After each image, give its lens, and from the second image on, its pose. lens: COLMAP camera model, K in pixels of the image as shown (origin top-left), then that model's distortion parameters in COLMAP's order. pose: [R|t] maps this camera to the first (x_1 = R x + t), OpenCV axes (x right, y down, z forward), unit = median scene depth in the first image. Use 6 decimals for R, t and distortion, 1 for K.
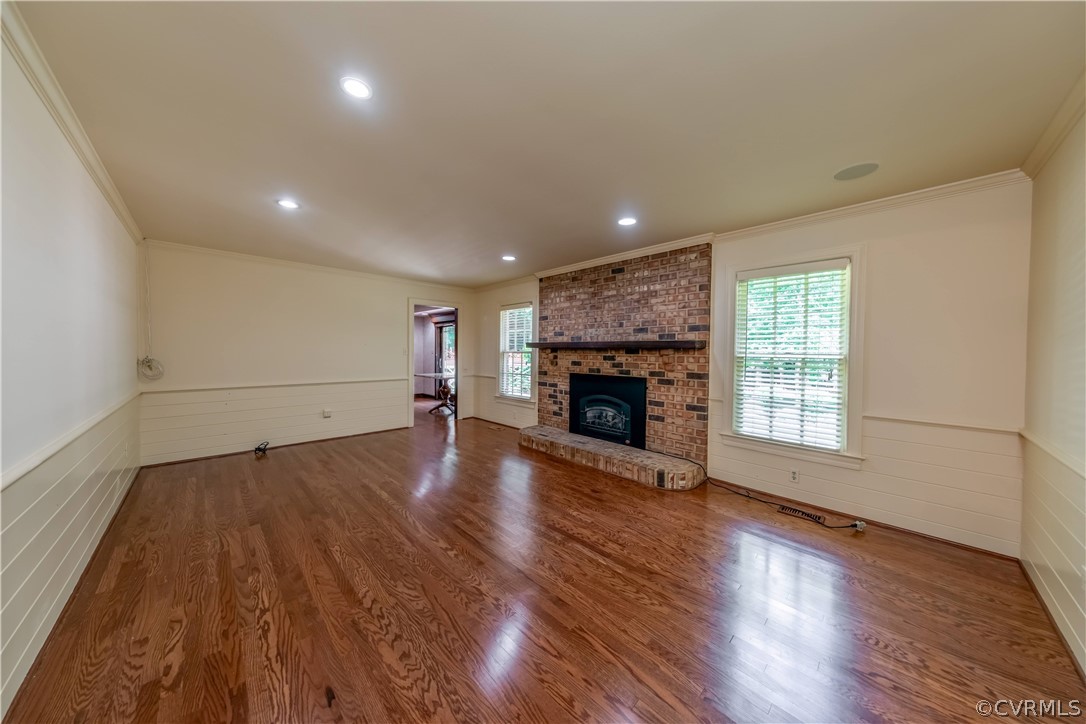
lens RADIAL K [[346.2, 0, 541.6], [0, 346.2, 354.6], [0, 0, 1]] dist [0.007076, -0.000036]
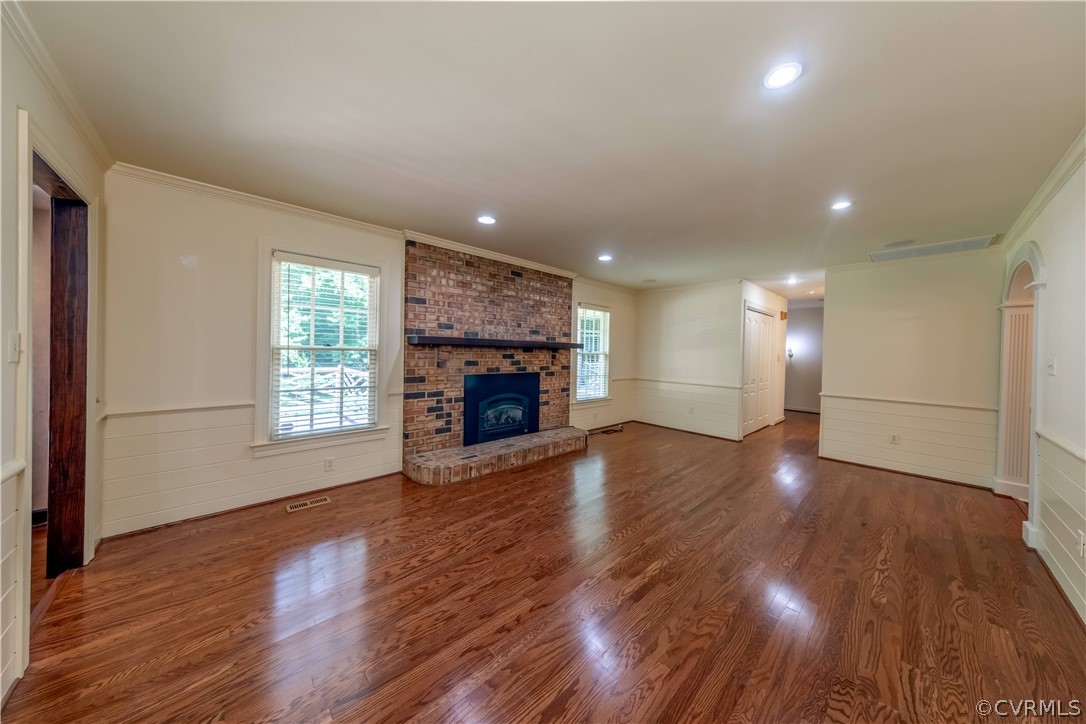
lens RADIAL K [[346.2, 0, 541.6], [0, 346.2, 354.6], [0, 0, 1]] dist [0.007076, -0.000036]
pose [[0.015993, -0.019637, 0.999679, -0.833317], [-0.011415, 0.999738, 0.019821, -0.016955], [-0.999807, -0.011728, 0.015764, 0.896453]]
